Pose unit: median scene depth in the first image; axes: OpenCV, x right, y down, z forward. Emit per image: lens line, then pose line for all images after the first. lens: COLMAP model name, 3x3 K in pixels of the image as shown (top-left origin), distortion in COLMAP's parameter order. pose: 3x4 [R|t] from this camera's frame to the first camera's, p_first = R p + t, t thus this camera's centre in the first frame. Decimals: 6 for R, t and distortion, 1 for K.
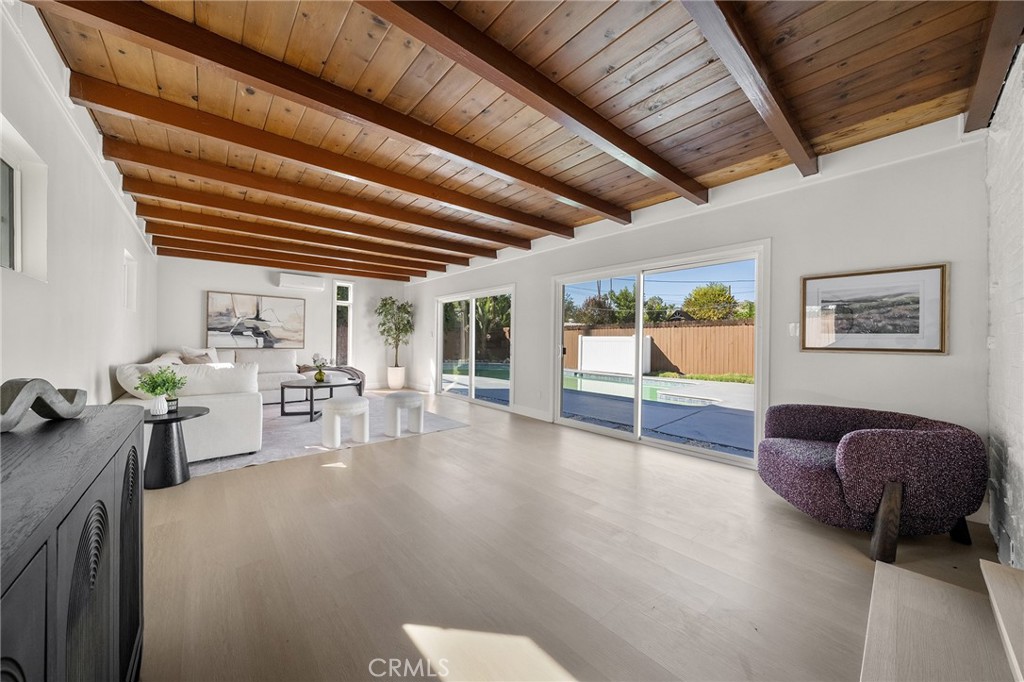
lens RADIAL K [[336.5, 0, 503.2], [0, 336.5, 343.4], [0, 0, 1]] dist [-0.016663, -0.000017]
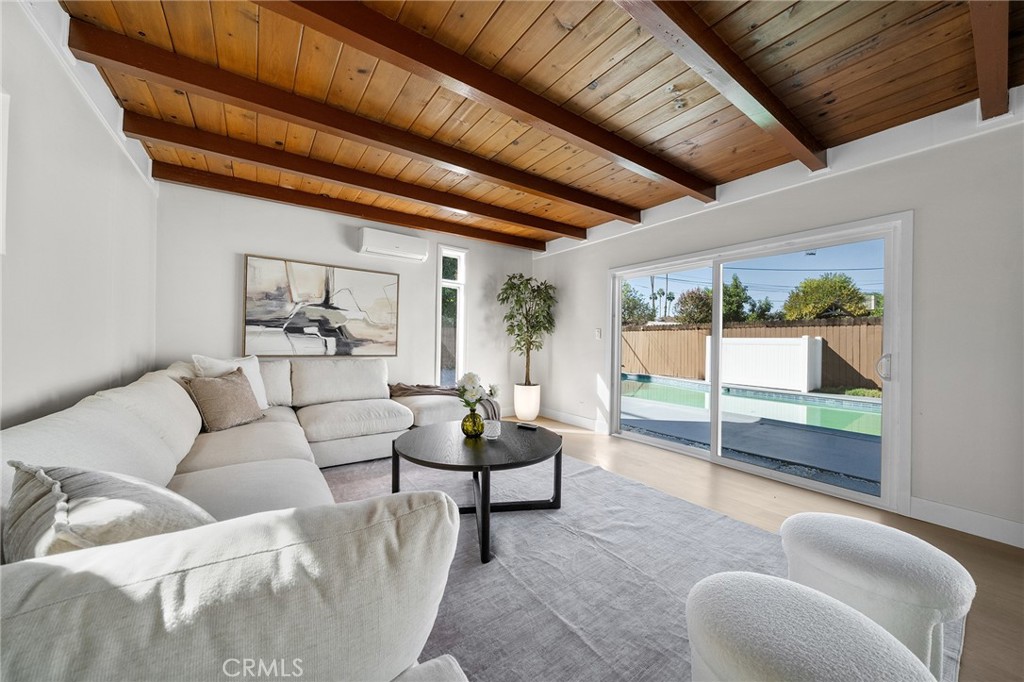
lens RADIAL K [[351.9, 0, 507.2], [0, 351.9, 345.1], [0, 0, 1]] dist [-0.001754, -0.000154]
pose [[0.996766, 0.004962, -0.080211, -0.363006], [-0.004809, 0.999986, 0.002100, -0.006915], [0.080220, -0.001708, 0.996776, 0.401346]]
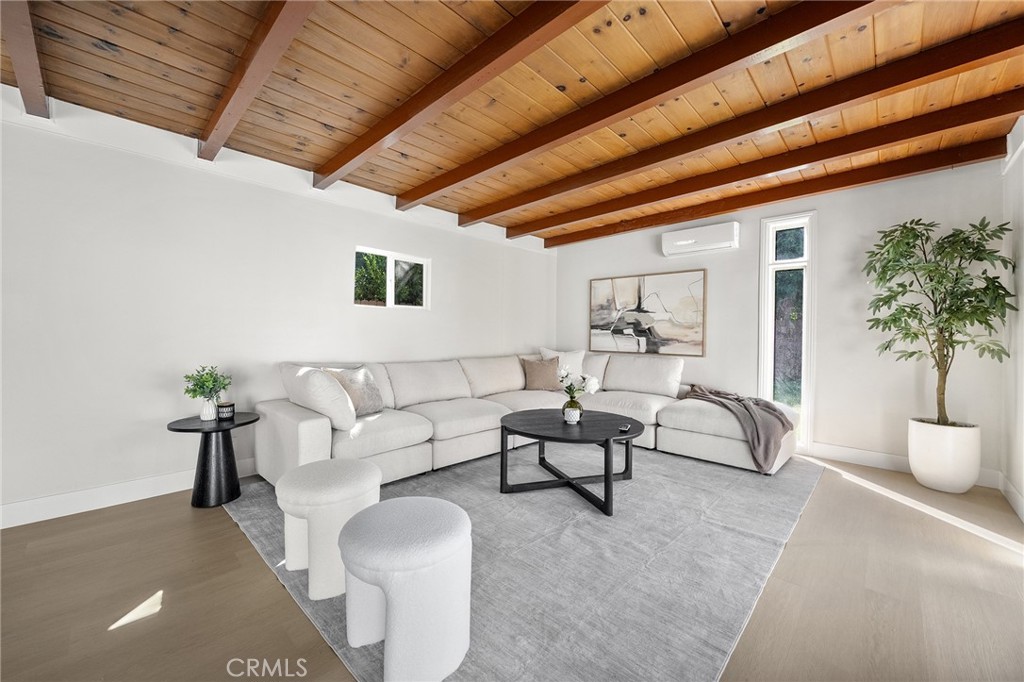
lens RADIAL K [[398.6, 0, 512.0], [0, 398.6, 341.0], [0, 0, 1]] dist [0.000570, -0.000015]
pose [[0.115948, -0.001369, -0.993254, 0.038982], [-0.021273, 0.999766, -0.003862, -0.001447], [0.993027, 0.021577, 0.115892, 0.632560]]
